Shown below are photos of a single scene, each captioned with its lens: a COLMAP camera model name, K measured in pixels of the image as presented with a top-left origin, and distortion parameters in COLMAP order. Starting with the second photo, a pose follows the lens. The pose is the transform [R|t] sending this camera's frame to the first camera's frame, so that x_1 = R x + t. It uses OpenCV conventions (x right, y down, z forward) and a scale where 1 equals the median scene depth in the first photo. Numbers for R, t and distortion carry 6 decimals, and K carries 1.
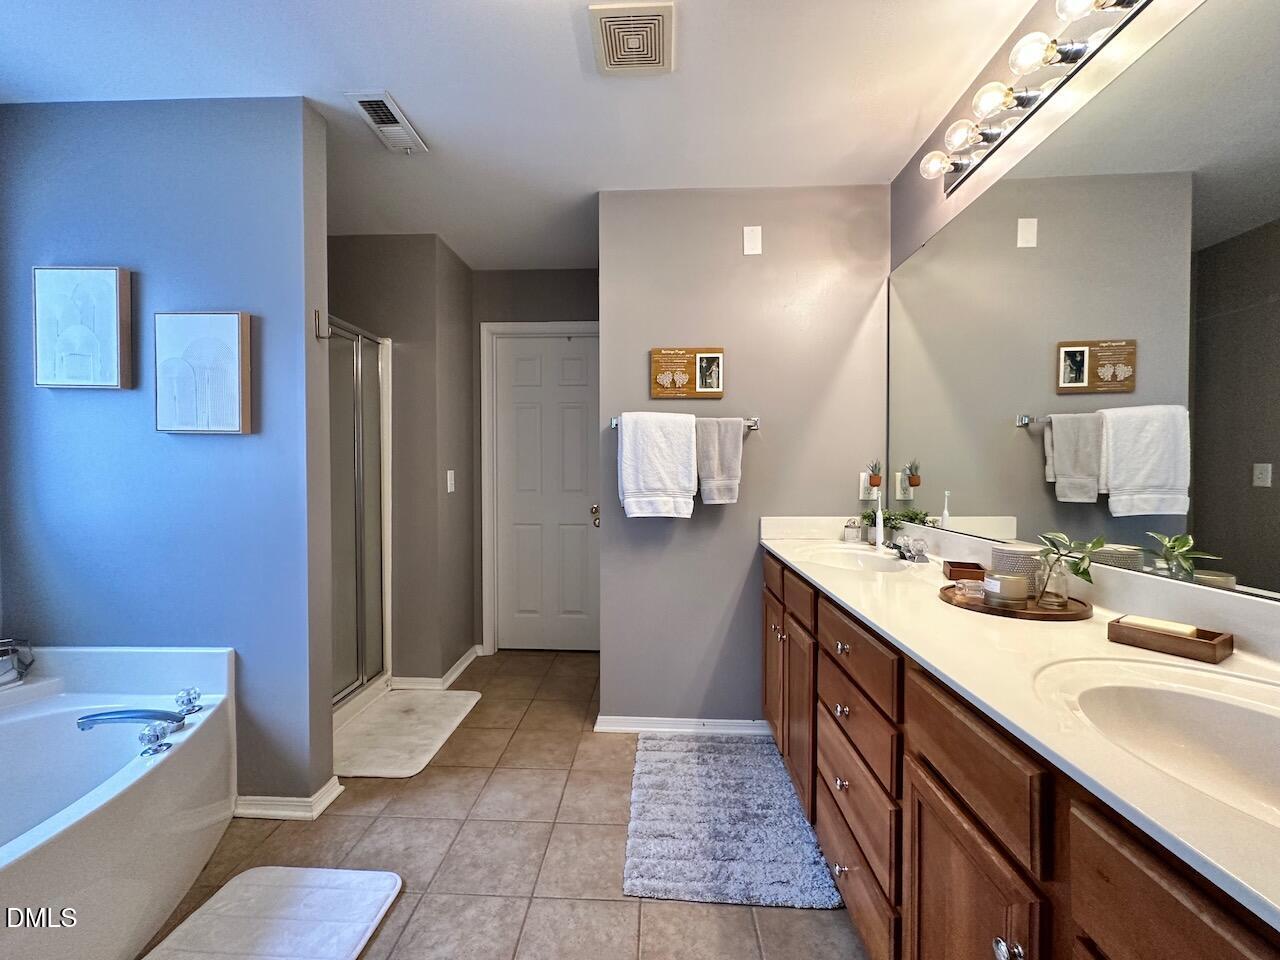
lens RADIAL K [[509.6, 0, 640.3], [0, 509.6, 477.9], [0, 0, 1]] dist [-0.001640, 0.000655]
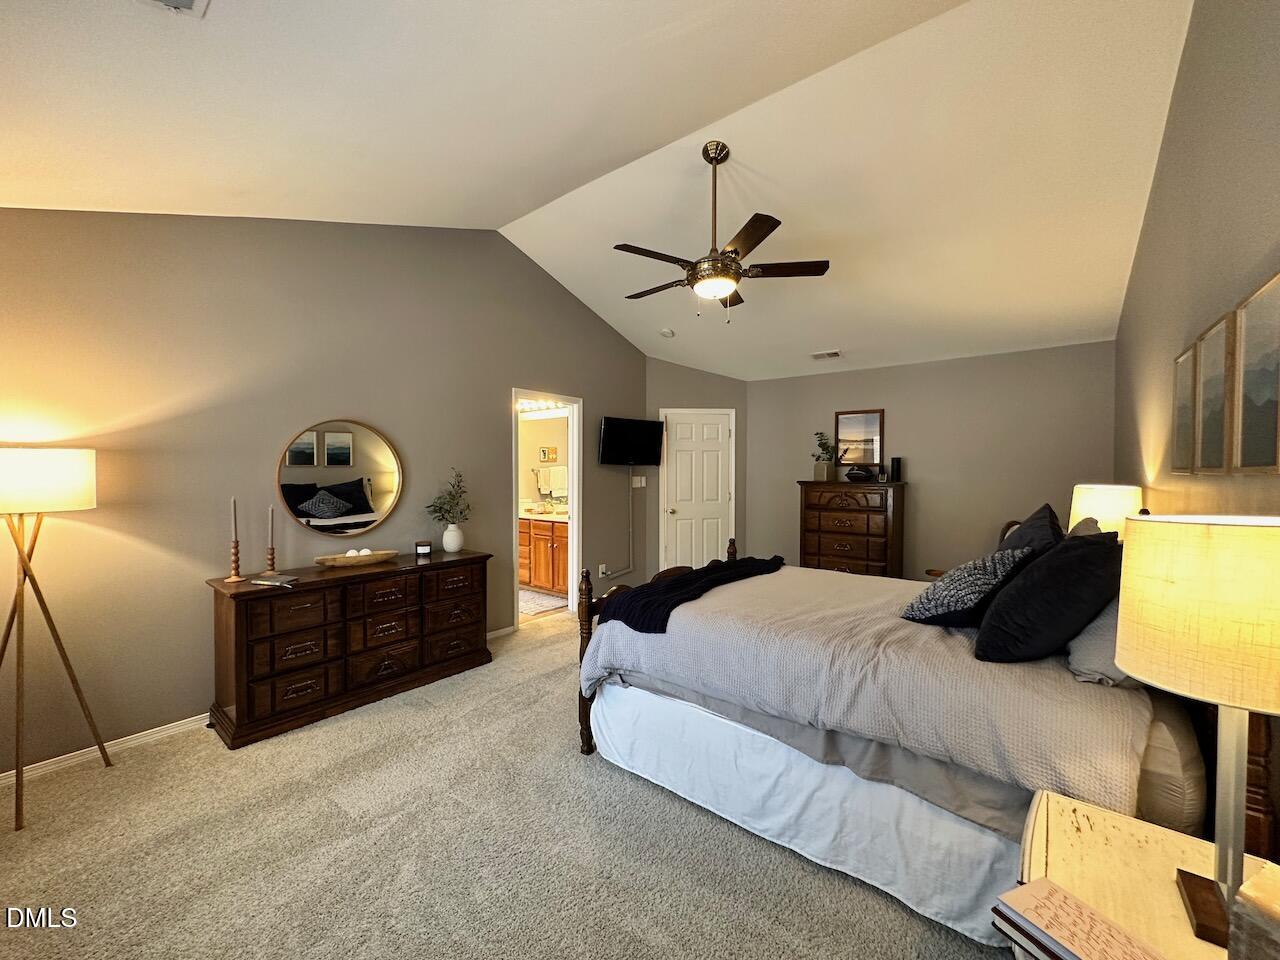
lens RADIAL K [[509.6, 0, 640.7], [0, 509.6, 478.7], [0, 0, 1]] dist [-0.001640, 0.000655]
pose [[0.585177, -0.013509, 0.810793, -1.611676], [0.005851, 0.999906, 0.012437, -0.094226], [-0.810884, -0.002534, 0.585201, -1.597655]]
